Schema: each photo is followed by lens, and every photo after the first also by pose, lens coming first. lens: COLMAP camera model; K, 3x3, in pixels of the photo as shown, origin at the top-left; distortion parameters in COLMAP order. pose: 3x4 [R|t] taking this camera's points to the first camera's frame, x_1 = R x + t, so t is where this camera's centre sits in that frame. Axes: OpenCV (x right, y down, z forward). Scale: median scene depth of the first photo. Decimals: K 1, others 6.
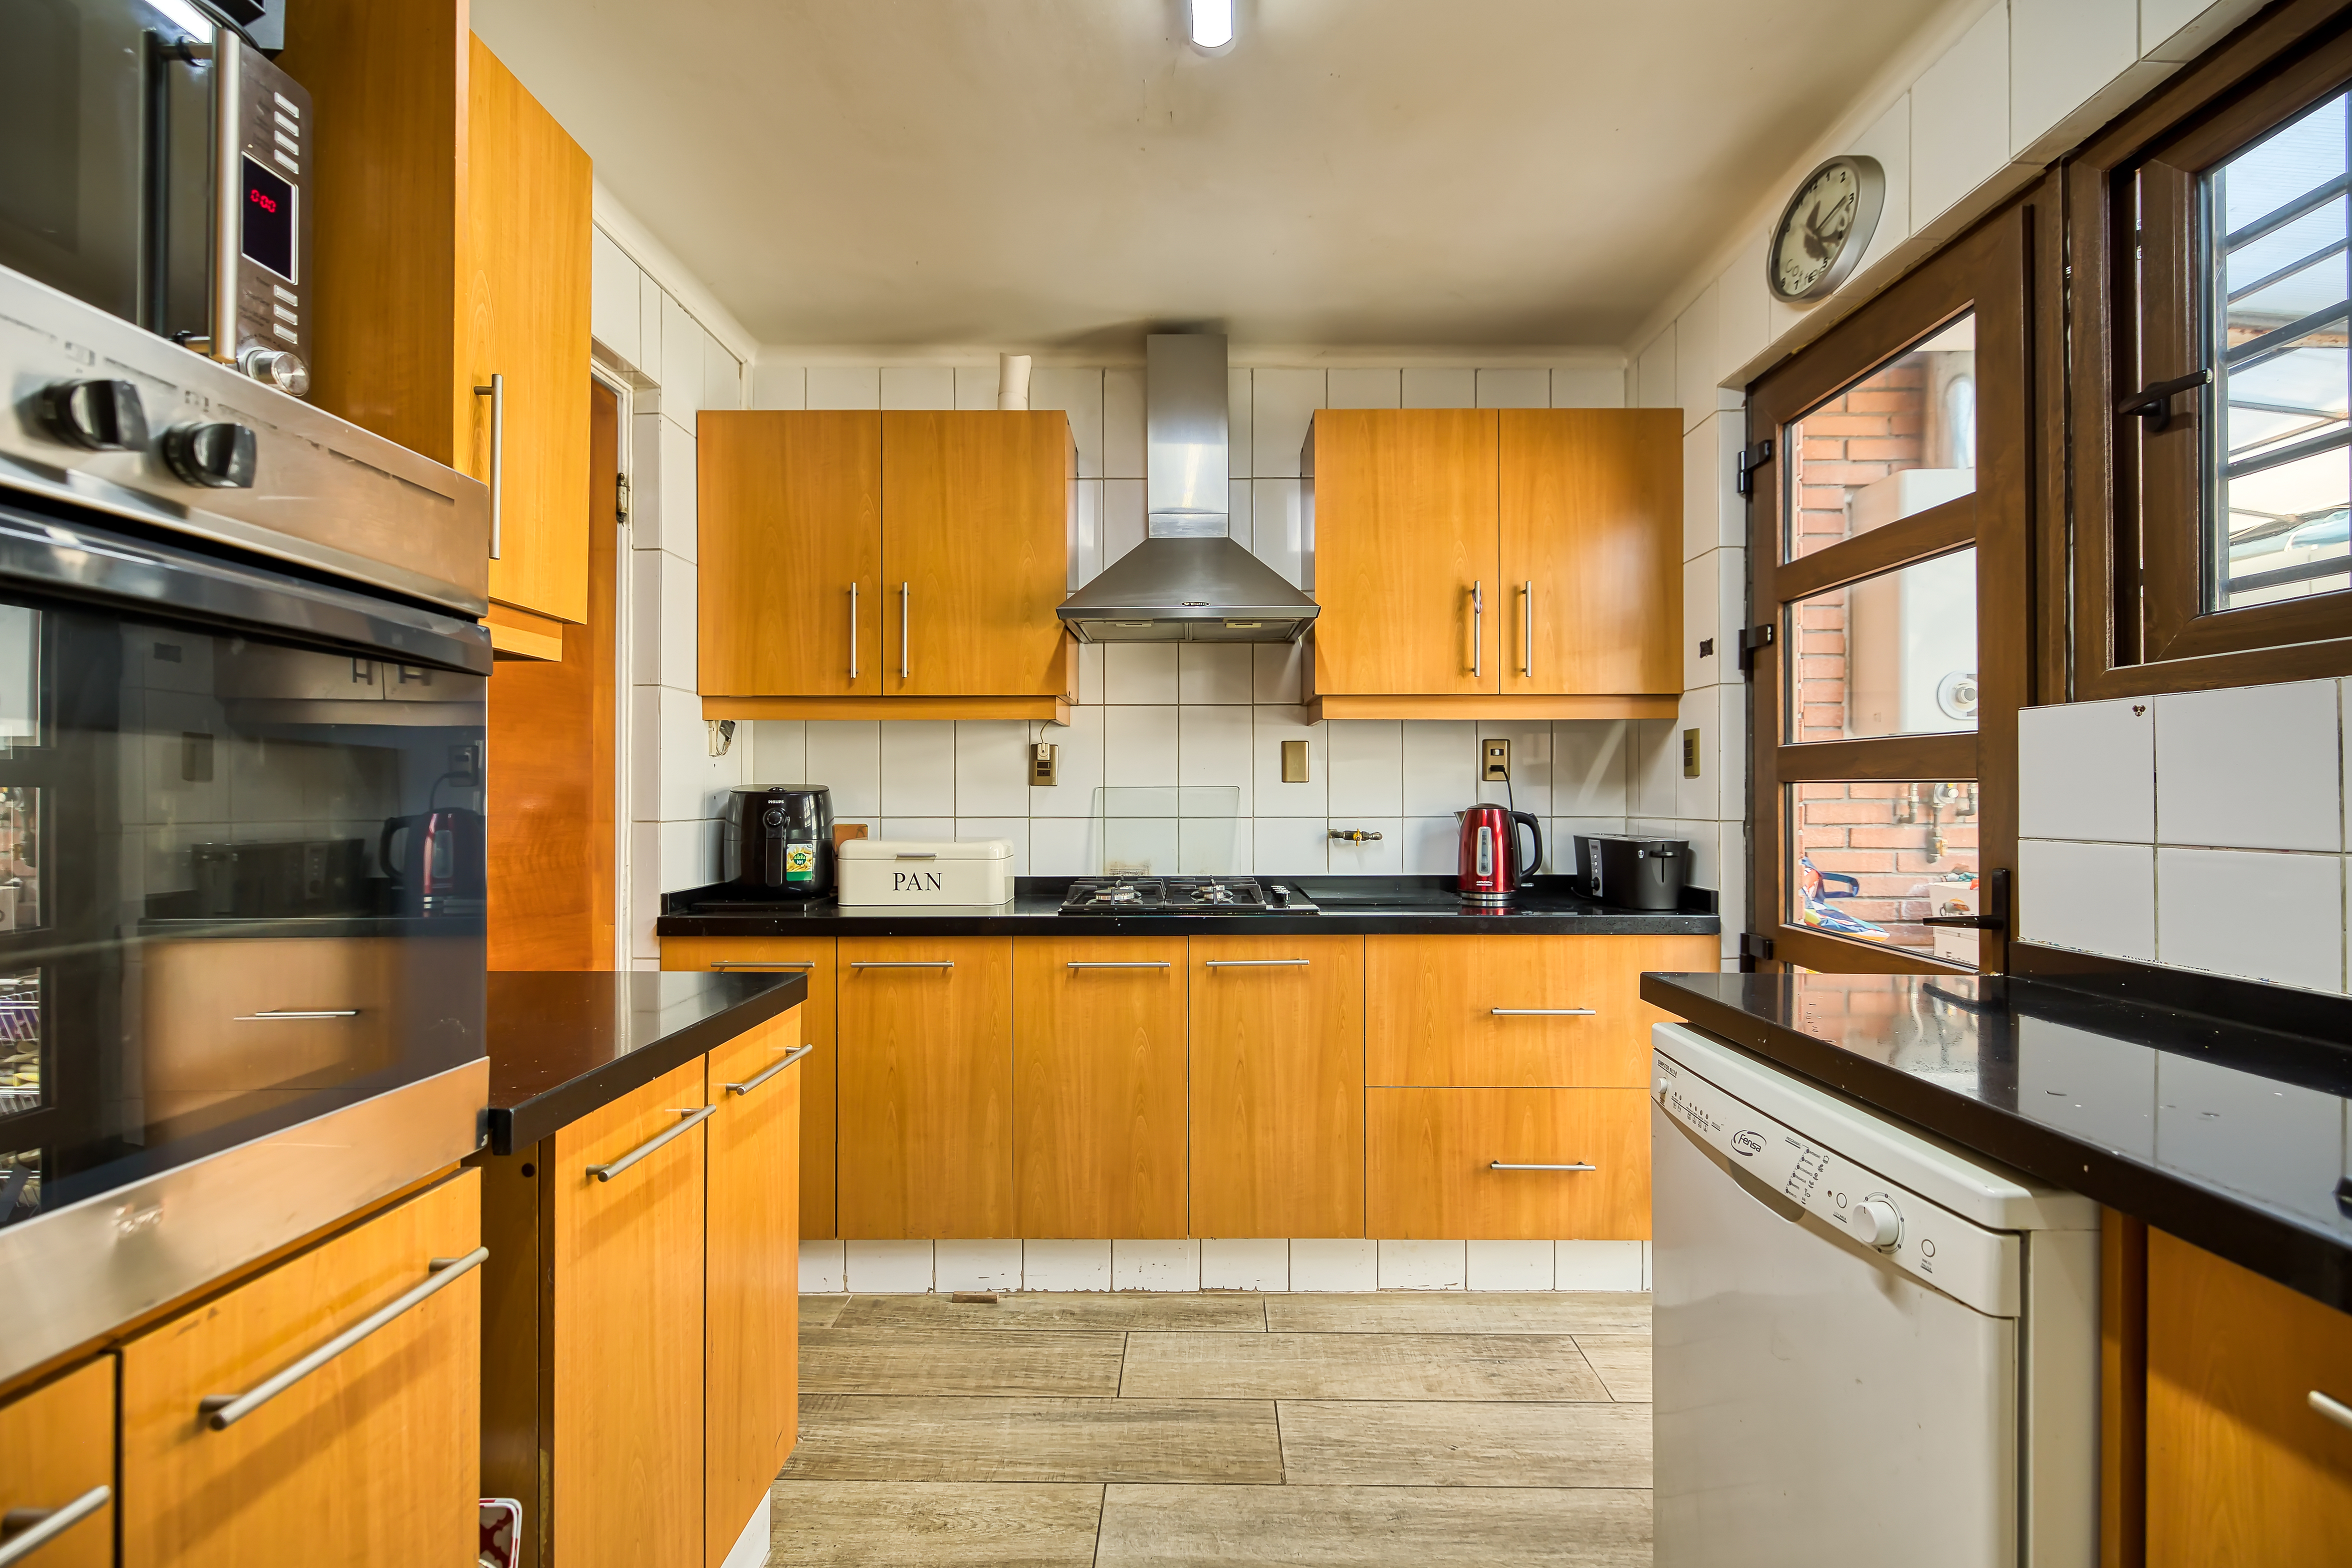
lens RADIAL K [[1001.1, 0, 1173.0], [0, 1001.1, 787.7], [0, 0, 1]] dist [0.002947, 0.000198]
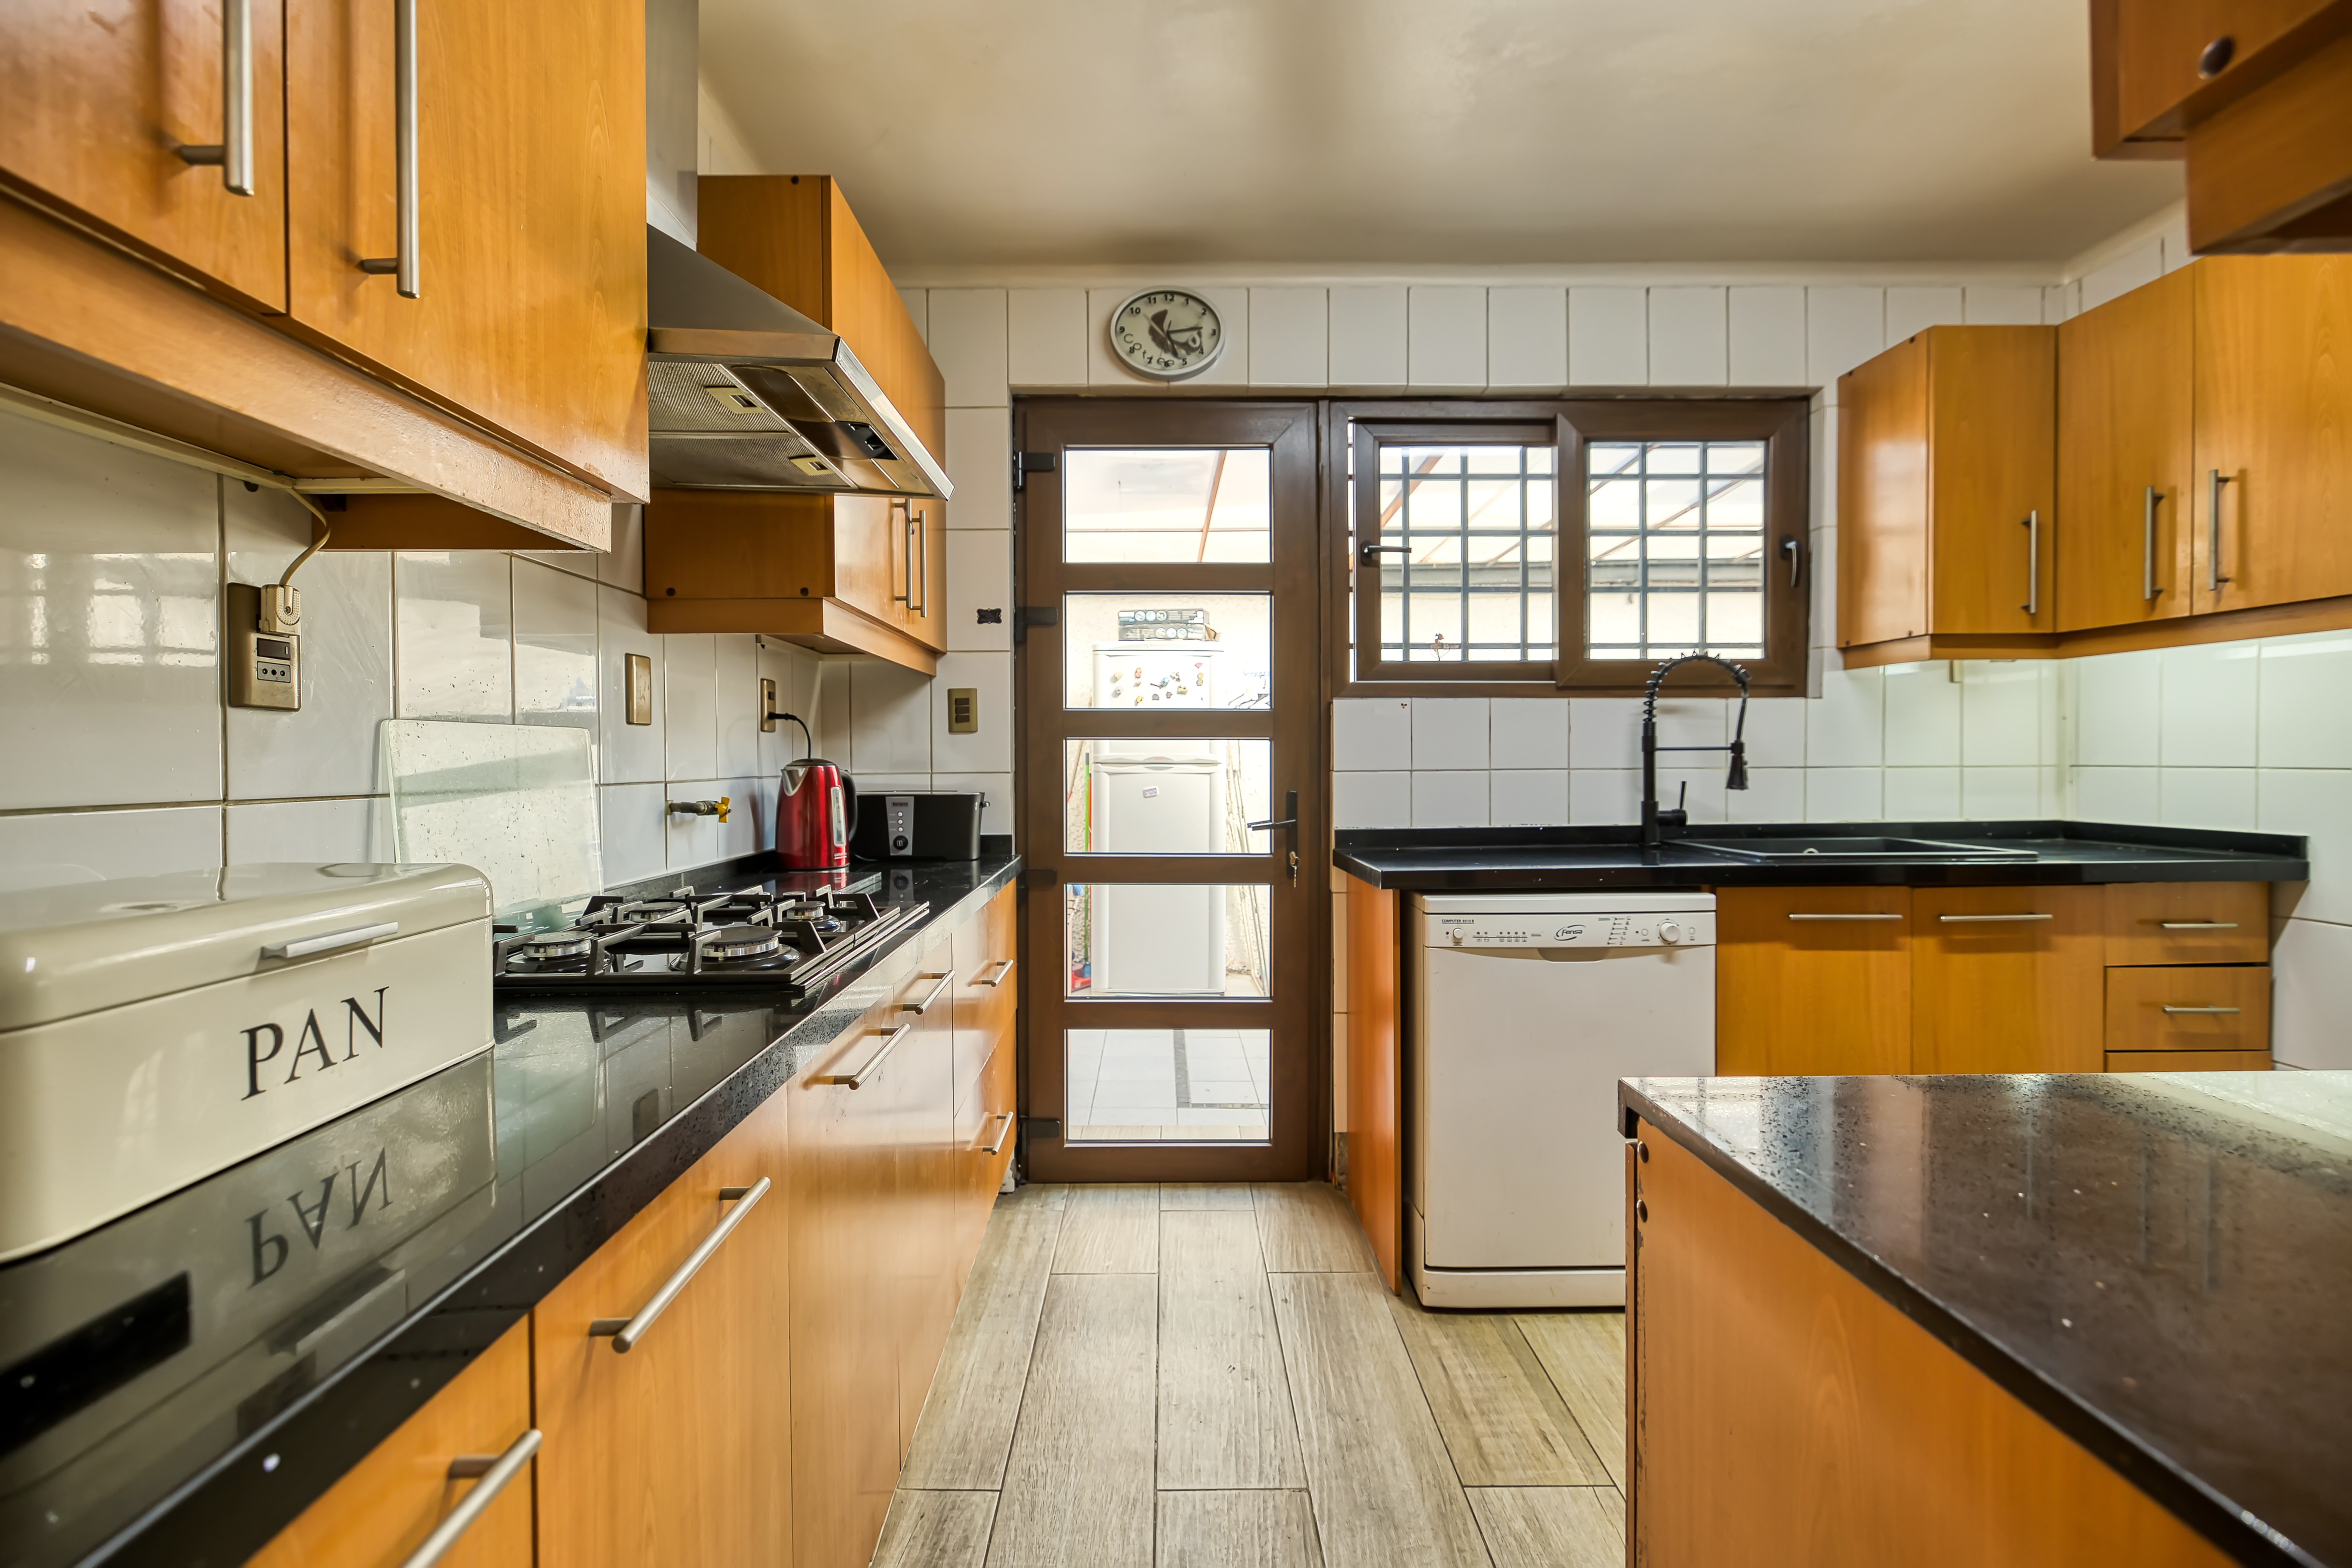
lens RADIAL K [[1001.1, 0, 1169.8], [0, 1001.1, 768.9], [0, 0, 1]] dist [0.002947, 0.000198]
pose [[-0.026985, -0.009614, 0.999590, -0.629793], [-0.000815, 0.999954, 0.009595, 0.020244], [-0.999635, -0.000556, -0.026992, 0.911253]]
